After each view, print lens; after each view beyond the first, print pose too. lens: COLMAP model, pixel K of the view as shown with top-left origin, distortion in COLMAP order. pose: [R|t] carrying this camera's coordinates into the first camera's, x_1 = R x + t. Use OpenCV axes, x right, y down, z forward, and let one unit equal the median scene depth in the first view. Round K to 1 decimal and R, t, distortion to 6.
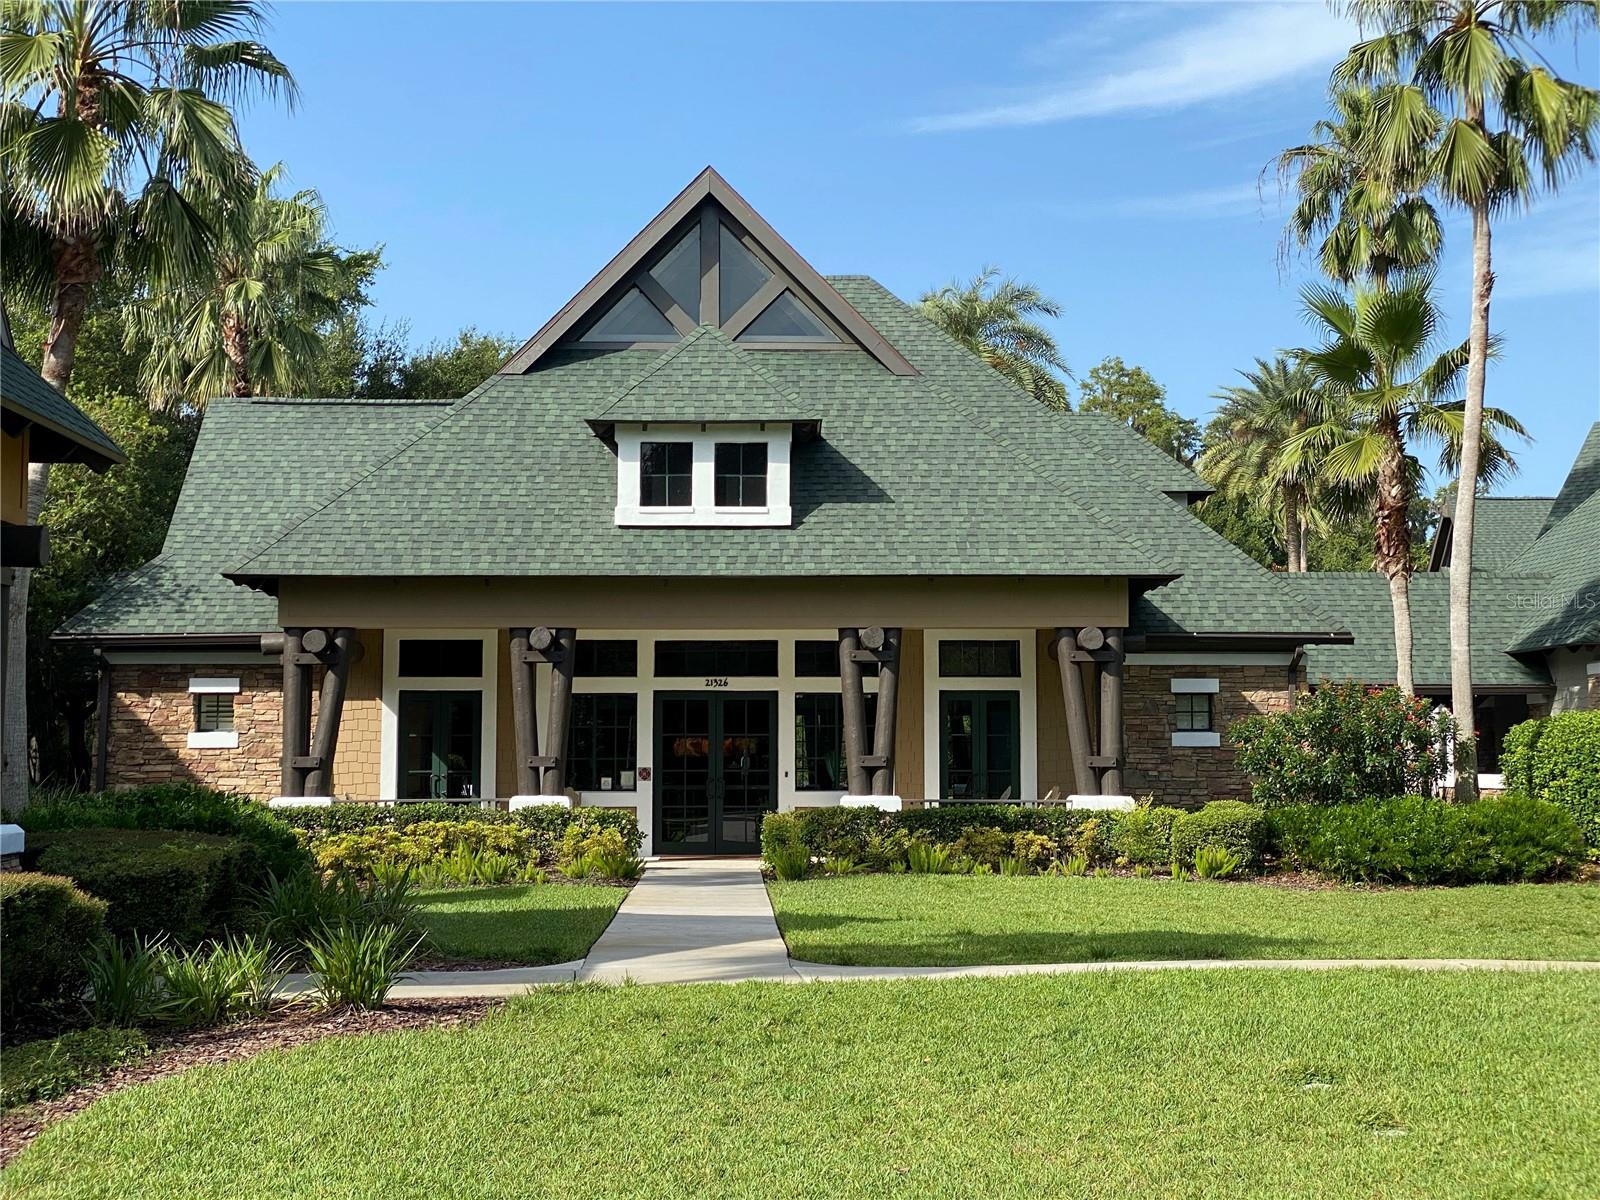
lens RADIAL K [[2431.4, 0, 800.5], [0, 2431.4, 601.1], [0, 0, 1]] dist [0.039843, 0.000000]
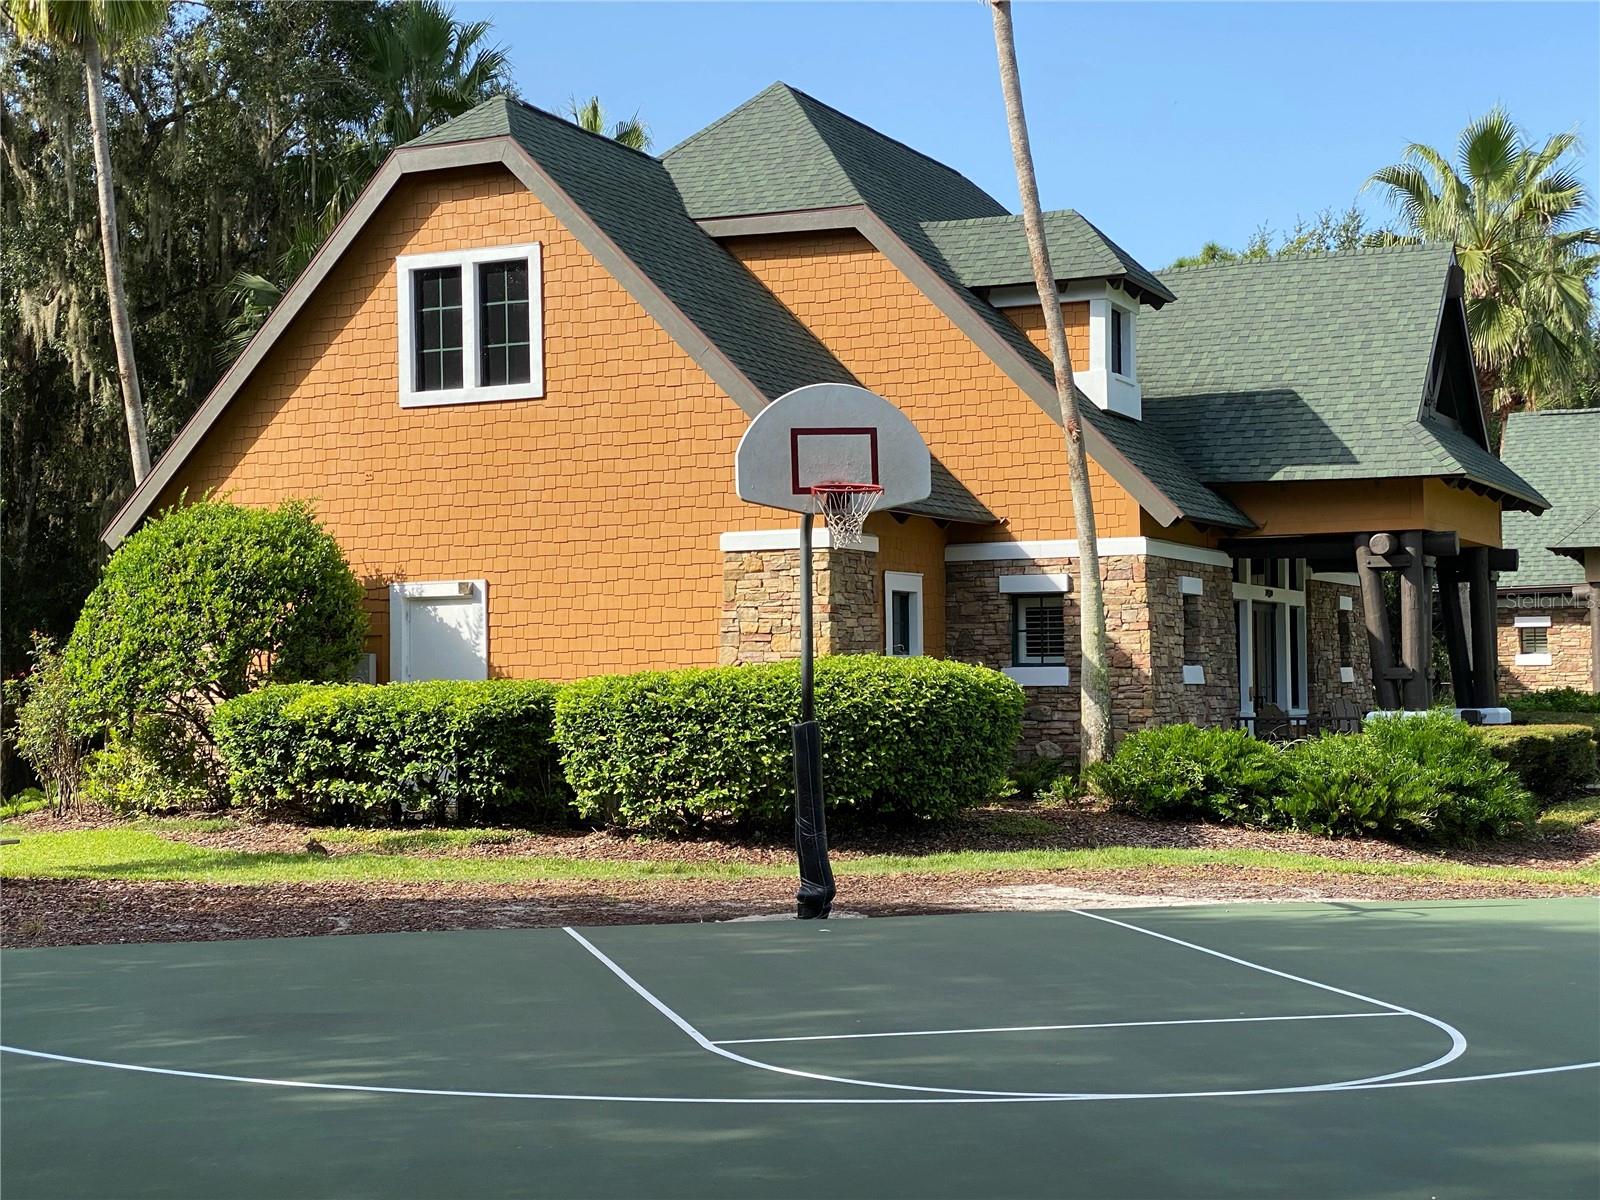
lens RADIAL K [[2431.4, 0, 799.7], [0, 2431.4, 598.0], [0, 0, 1]] dist [0.039843, 0.000000]
pose [[0.893760, -0.023307, -0.447940, 0.018803], [0.038721, 0.998930, 0.025284, -0.032840], [0.446872, -0.039943, 0.893706, -0.485226]]
